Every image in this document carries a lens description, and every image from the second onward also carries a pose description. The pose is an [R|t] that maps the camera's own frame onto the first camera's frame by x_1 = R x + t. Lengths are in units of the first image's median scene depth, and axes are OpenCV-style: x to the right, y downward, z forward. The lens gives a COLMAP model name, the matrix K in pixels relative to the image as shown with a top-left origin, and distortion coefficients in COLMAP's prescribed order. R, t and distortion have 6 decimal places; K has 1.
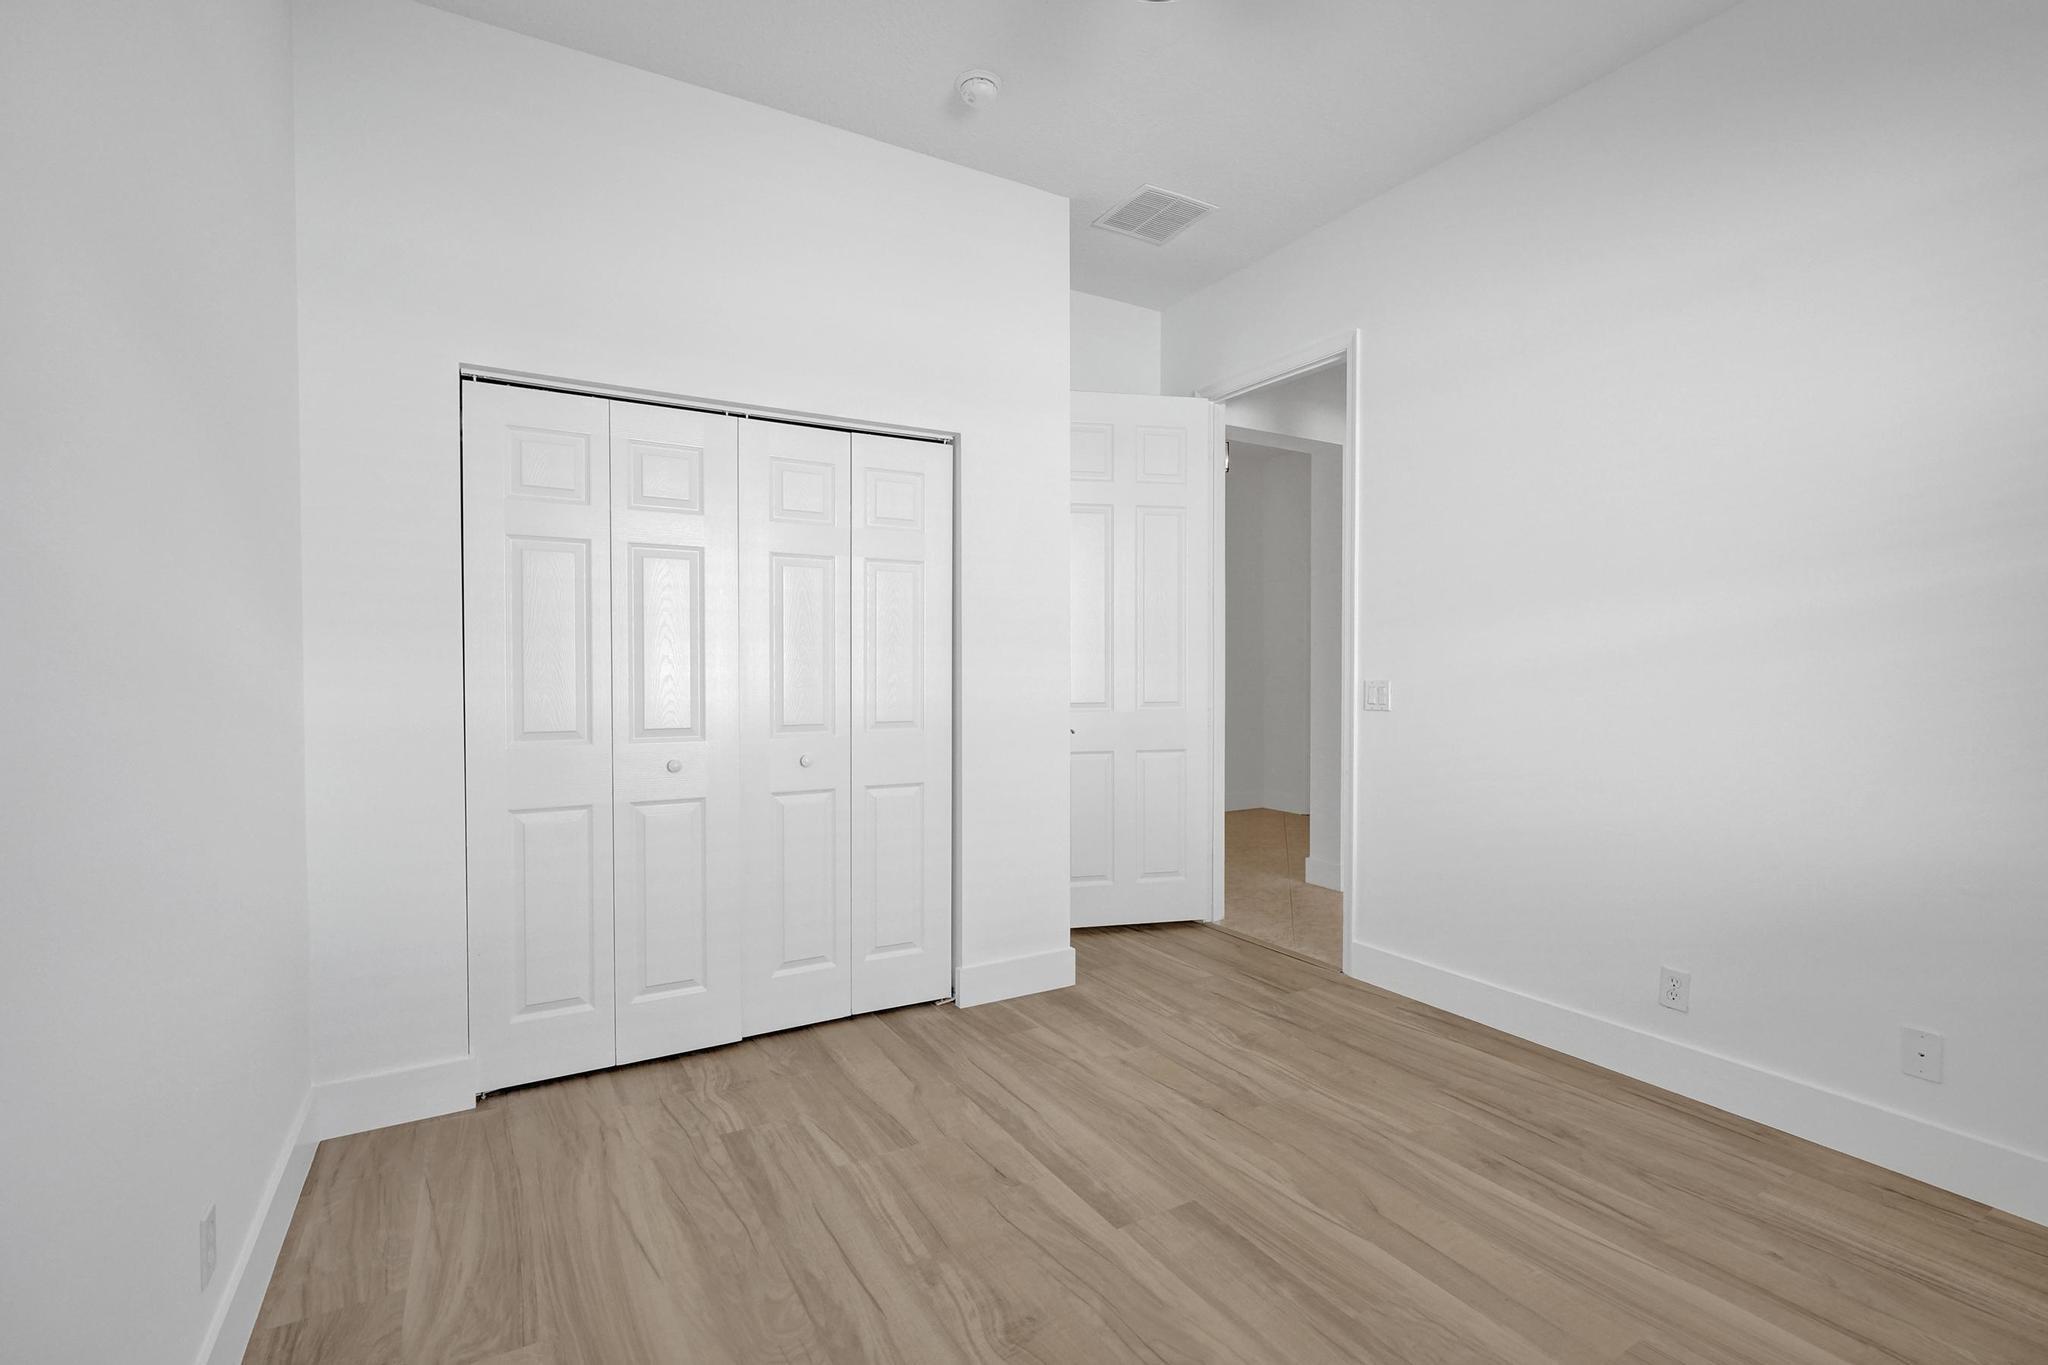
lens RADIAL K [[850.9, 0, 1017.5], [0, 850.9, 675.0], [0, 0, 1]] dist [0.000725, 0.000050]
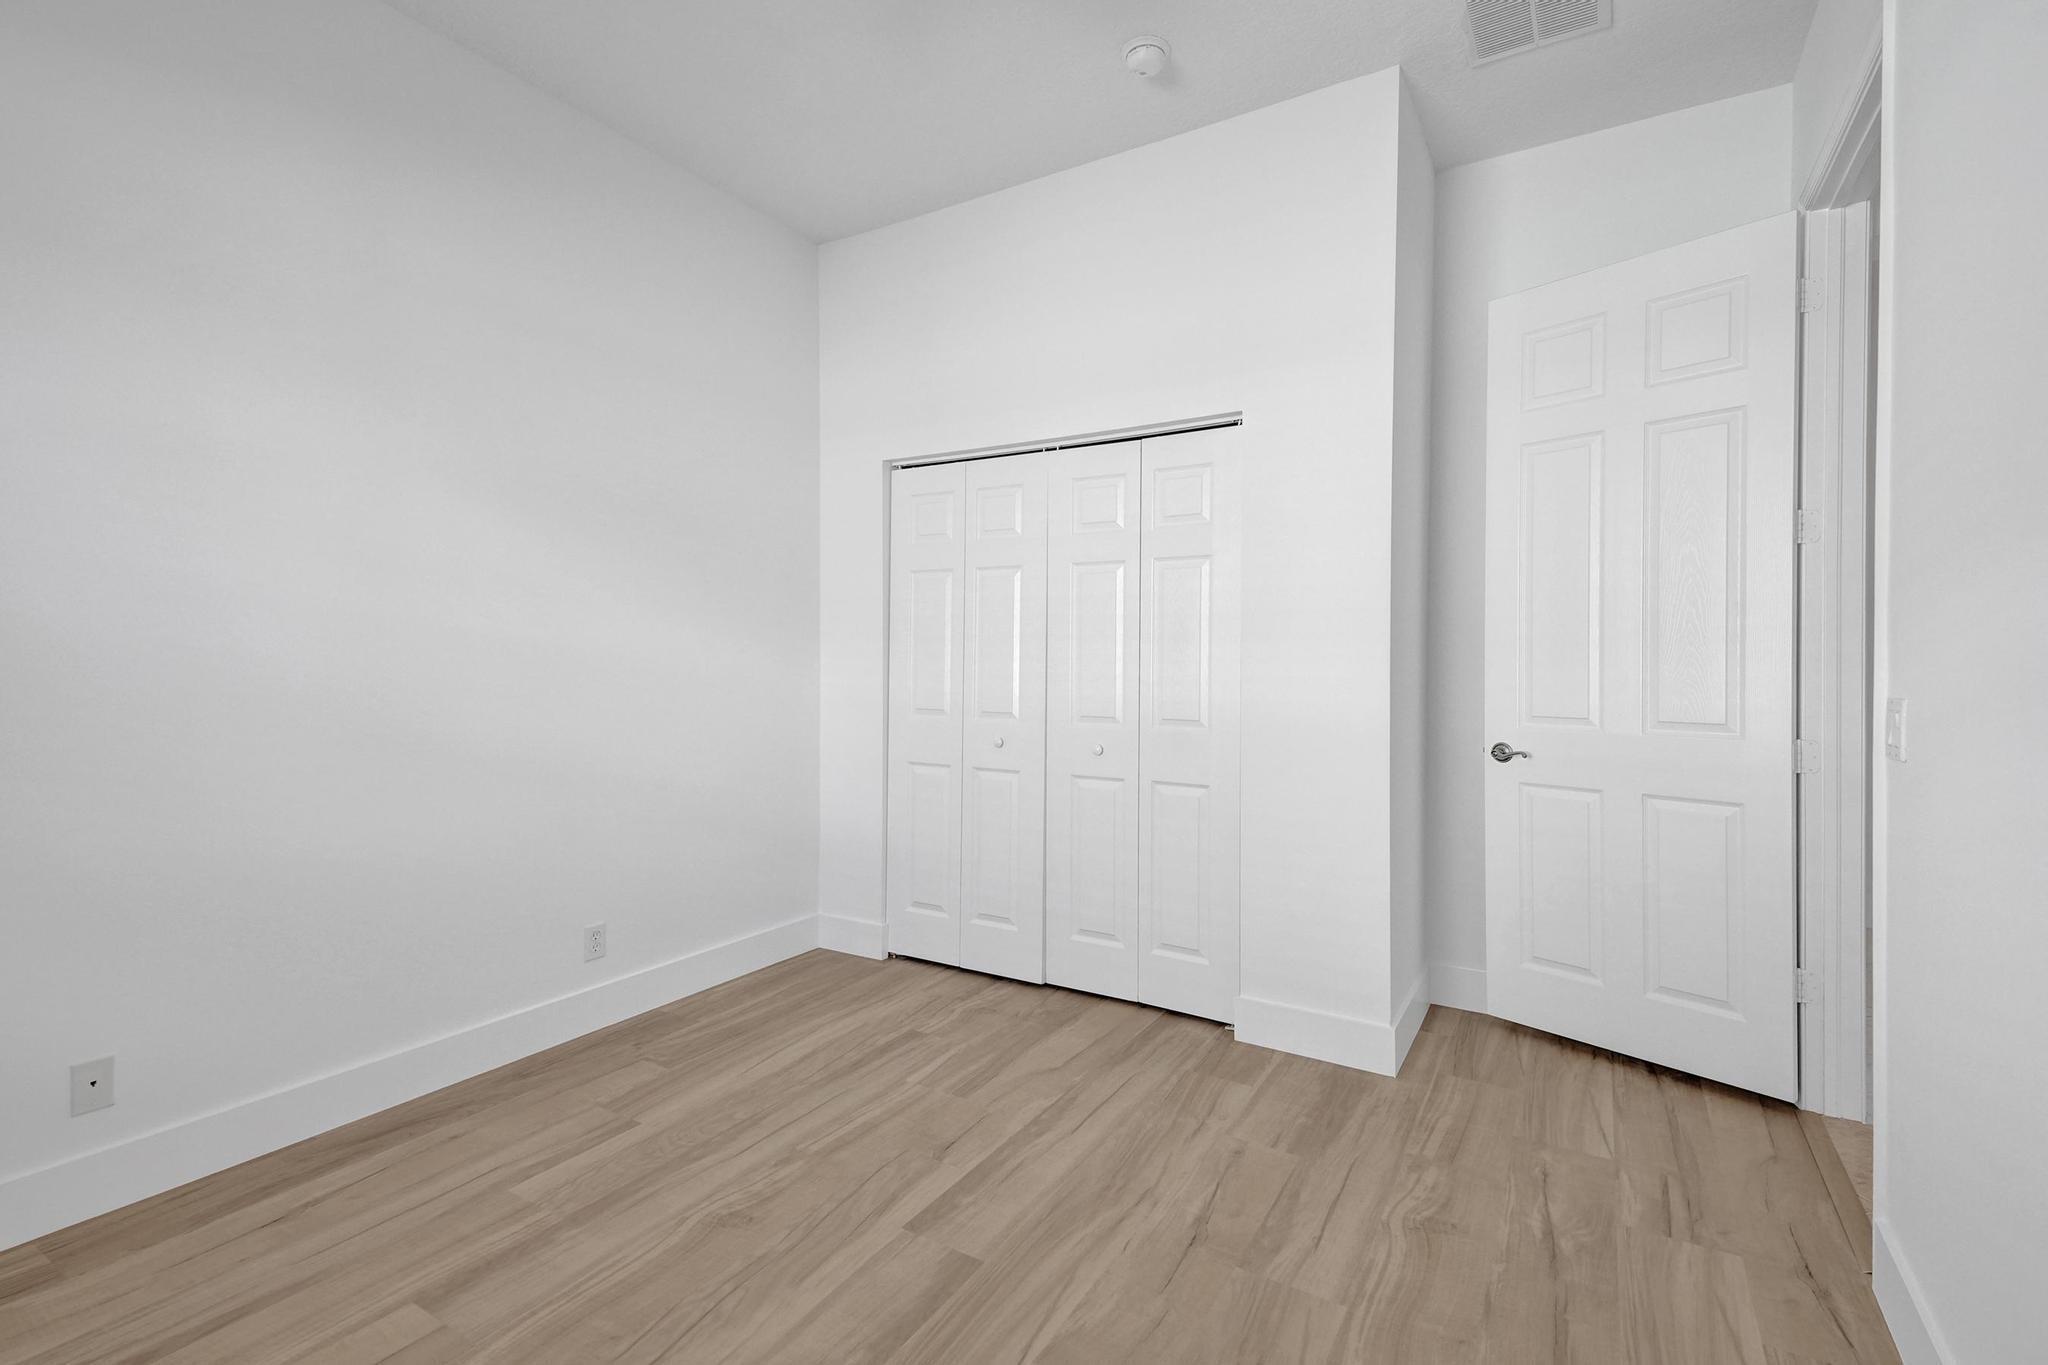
lens RADIAL K [[834.8, 0, 1025.1], [0, 834.8, 663.9], [0, 0, 1]] dist [0.035510, -0.000299]
pose [[0.549056, 0.003609, -0.835778, 0.689564], [-0.013448, 0.999899, -0.004517, -0.004369], [0.835677, 0.013719, 0.549049, 0.381835]]
